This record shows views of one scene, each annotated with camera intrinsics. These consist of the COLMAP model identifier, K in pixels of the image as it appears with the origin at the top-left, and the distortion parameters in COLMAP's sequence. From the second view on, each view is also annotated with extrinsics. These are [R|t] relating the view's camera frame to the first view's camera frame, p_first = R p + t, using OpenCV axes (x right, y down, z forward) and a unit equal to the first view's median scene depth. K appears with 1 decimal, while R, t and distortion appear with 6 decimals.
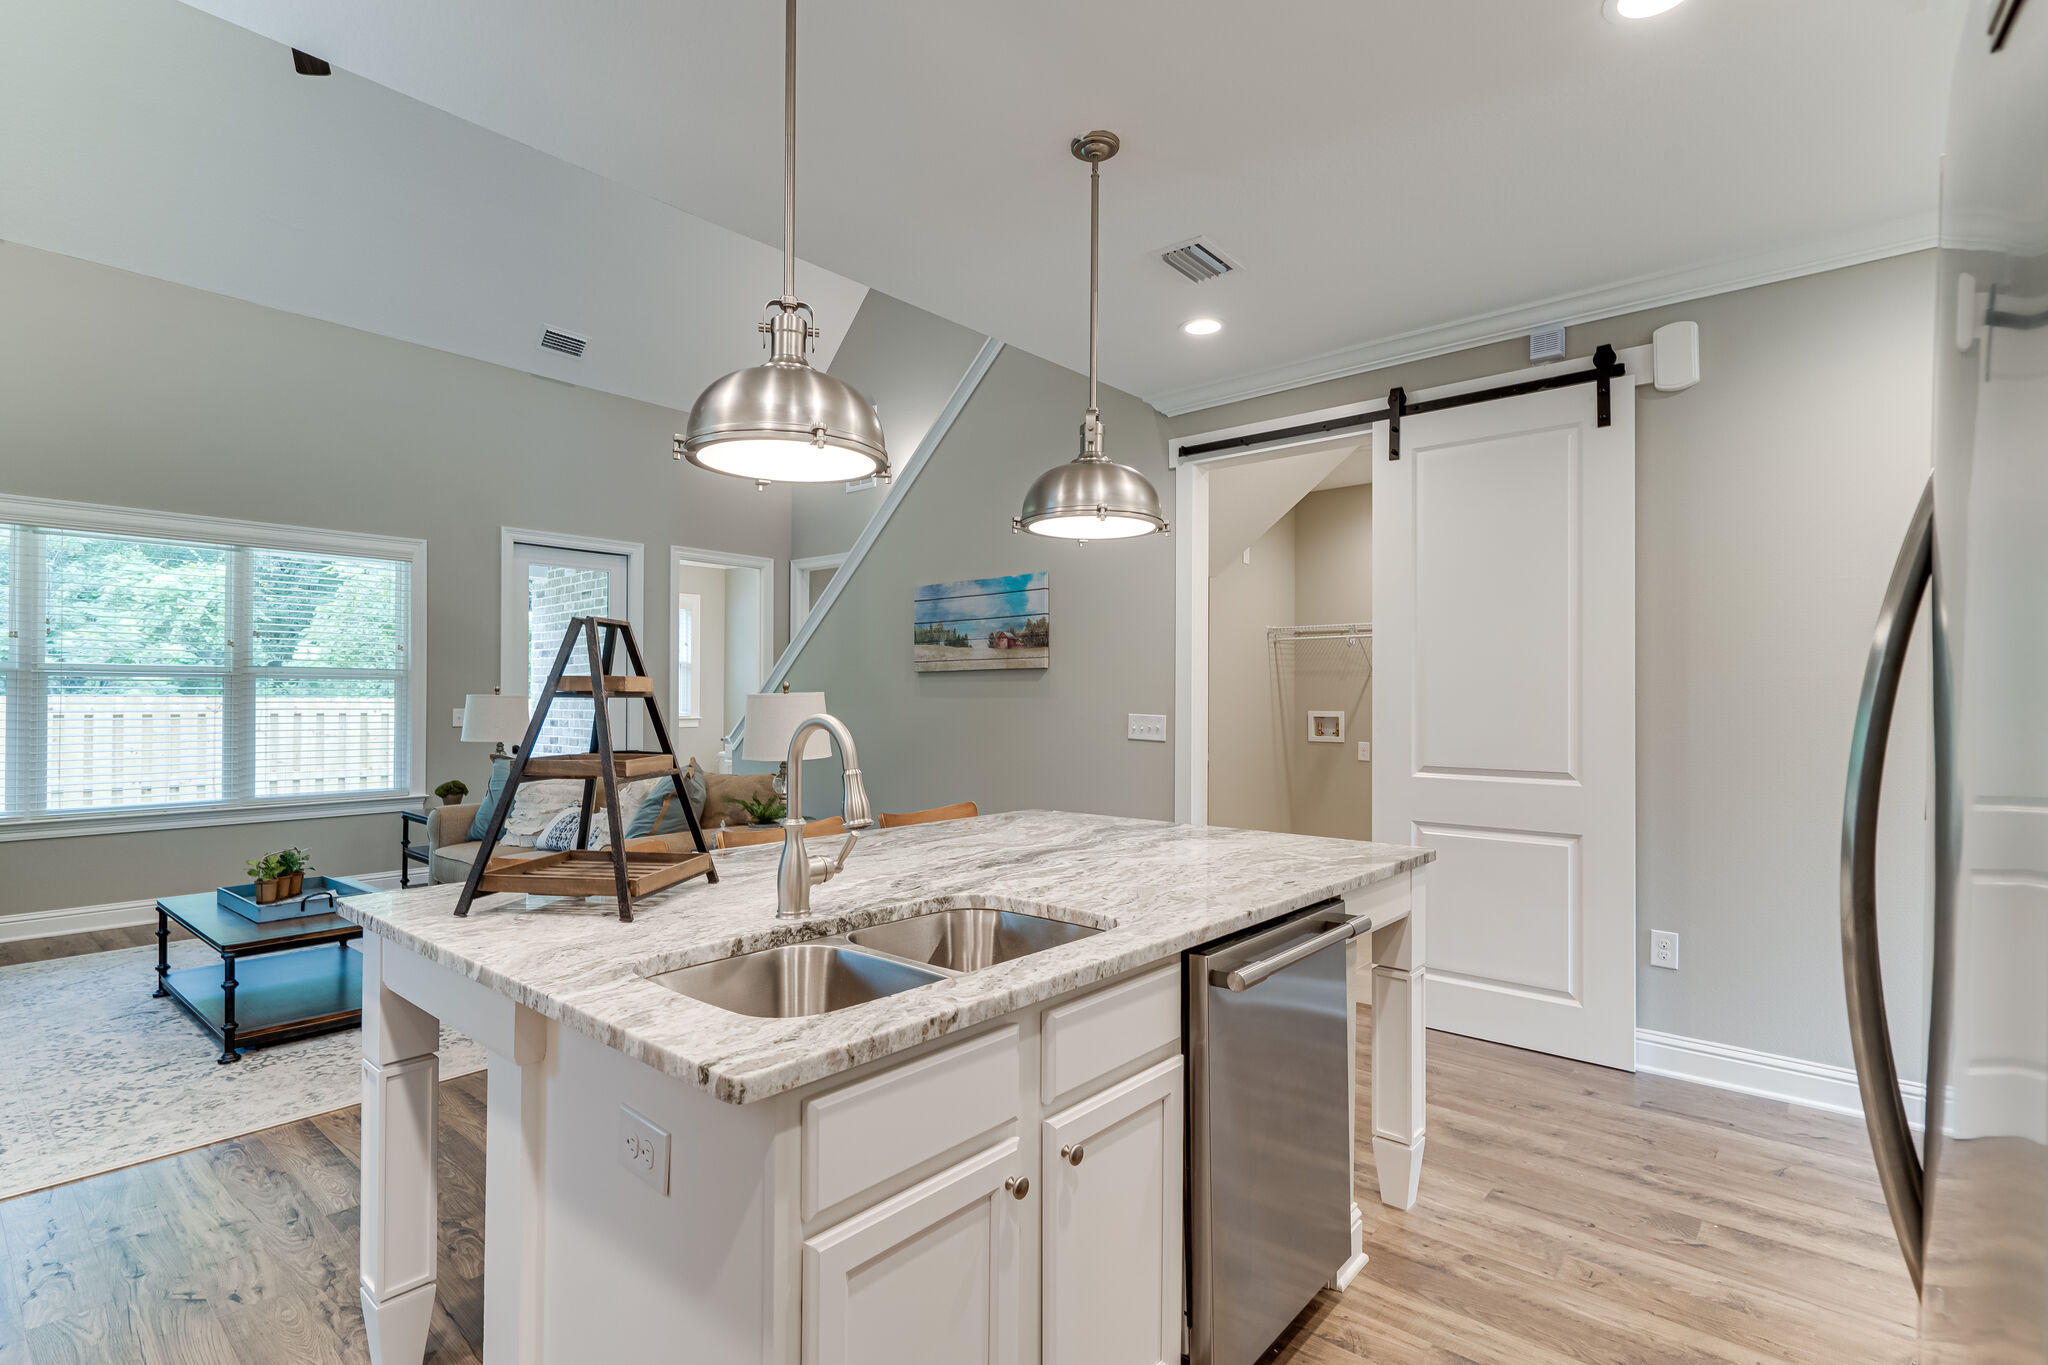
lens RADIAL K [[967.2, 0, 1014.6], [0, 967.2, 691.5], [0, 0, 1]] dist [0.004197, 0.000562]
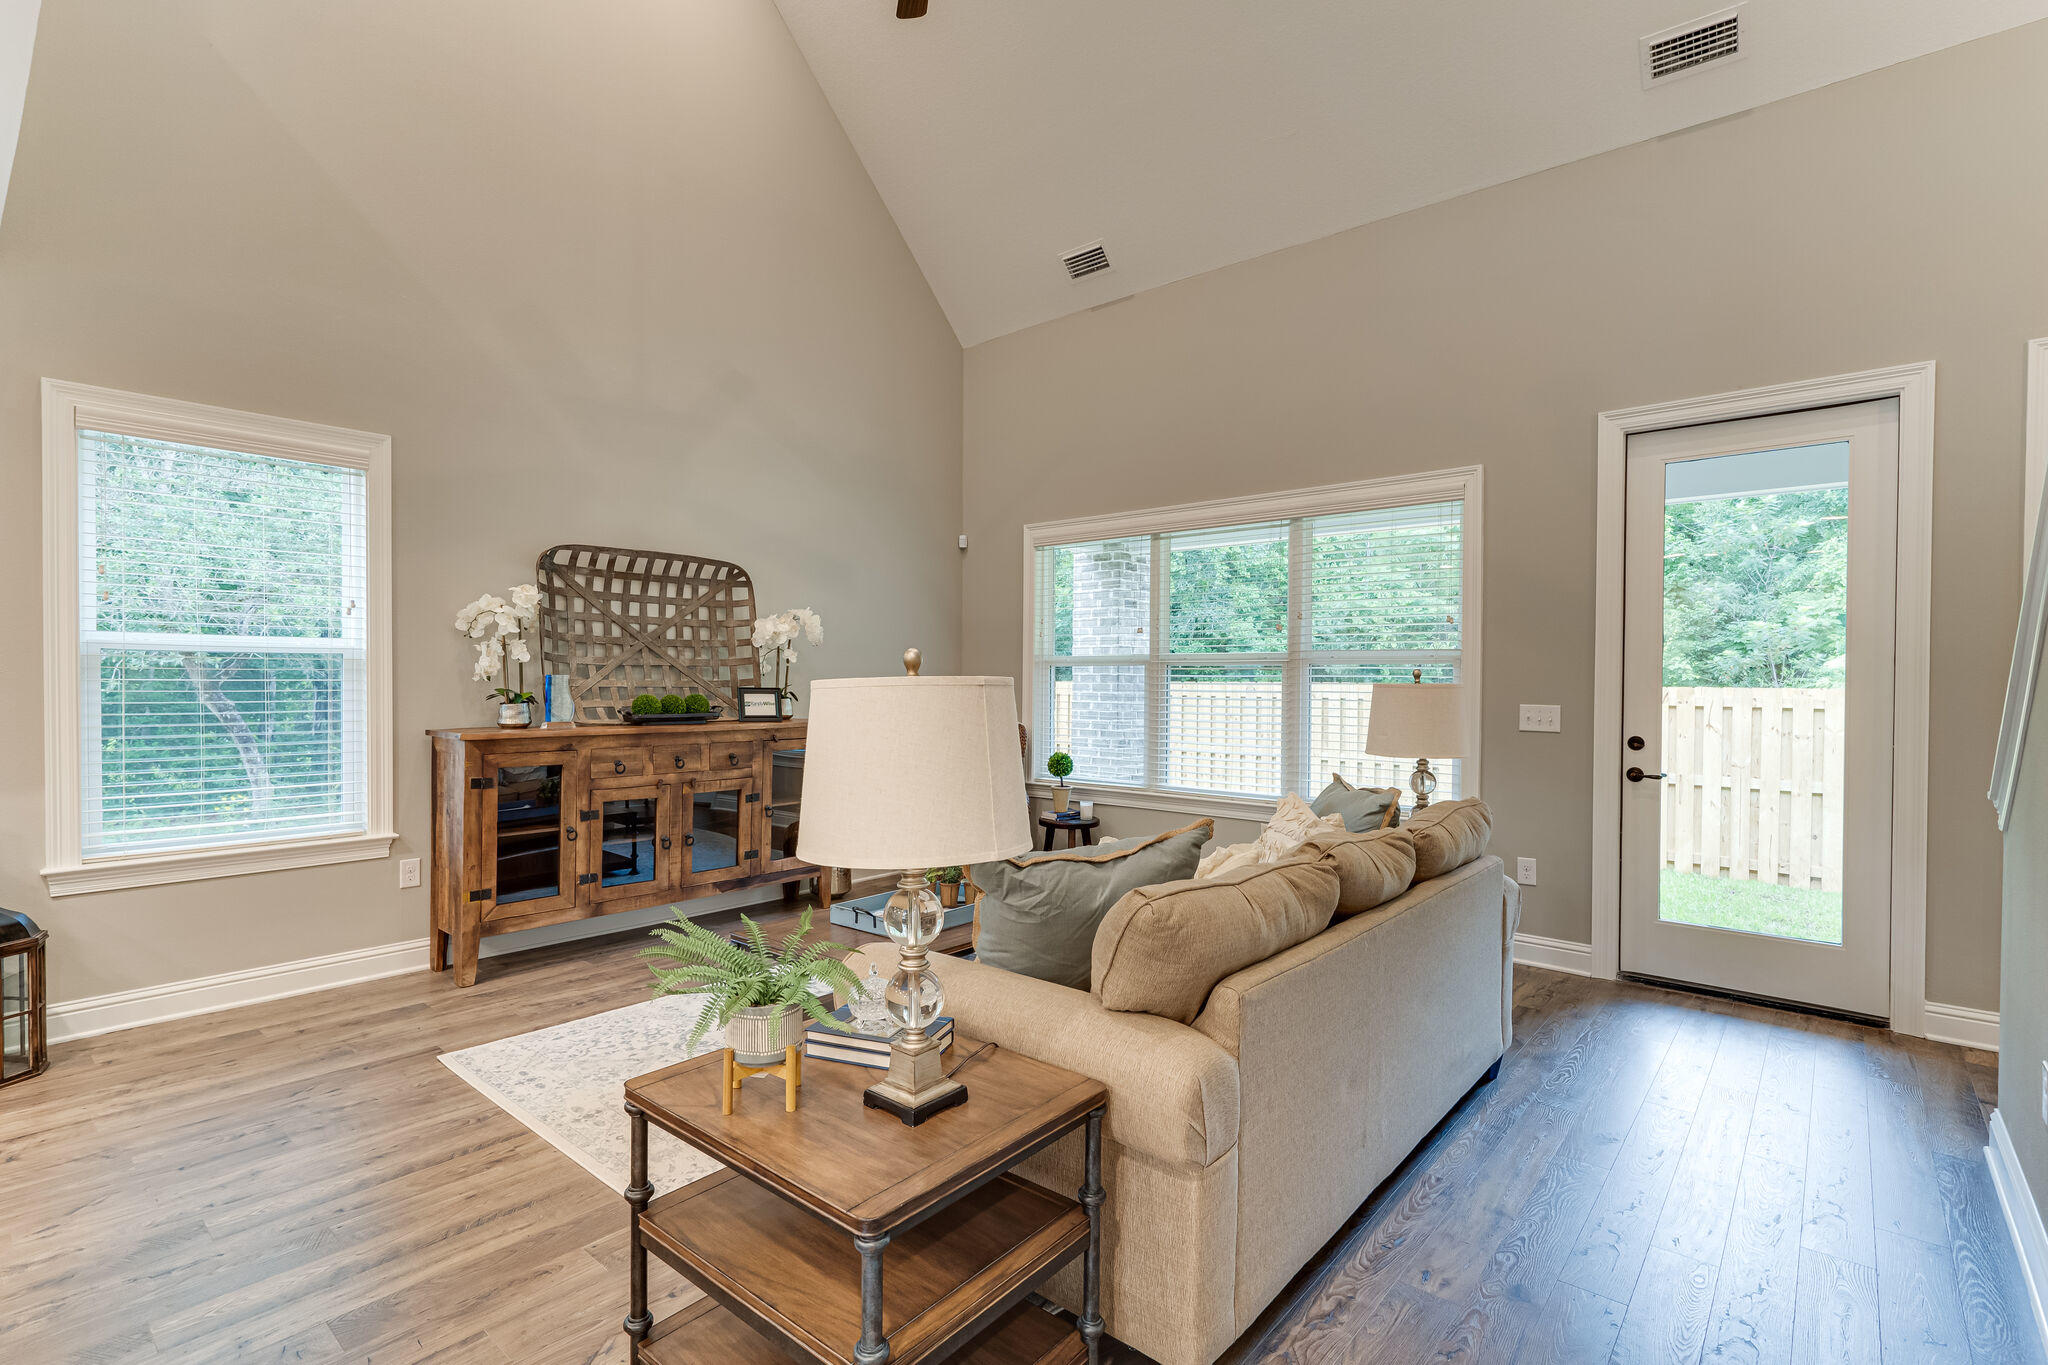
lens RADIAL K [[967.2, 0, 1016.6], [0, 967.2, 684.3], [0, 0, 1]] dist [0.004197, 0.000562]
pose [[0.000335, 0.003038, -0.999995, 0.112091], [-0.002070, 0.999993, 0.003038, 0.001968], [0.999998, 0.002069, 0.000341, 0.792402]]
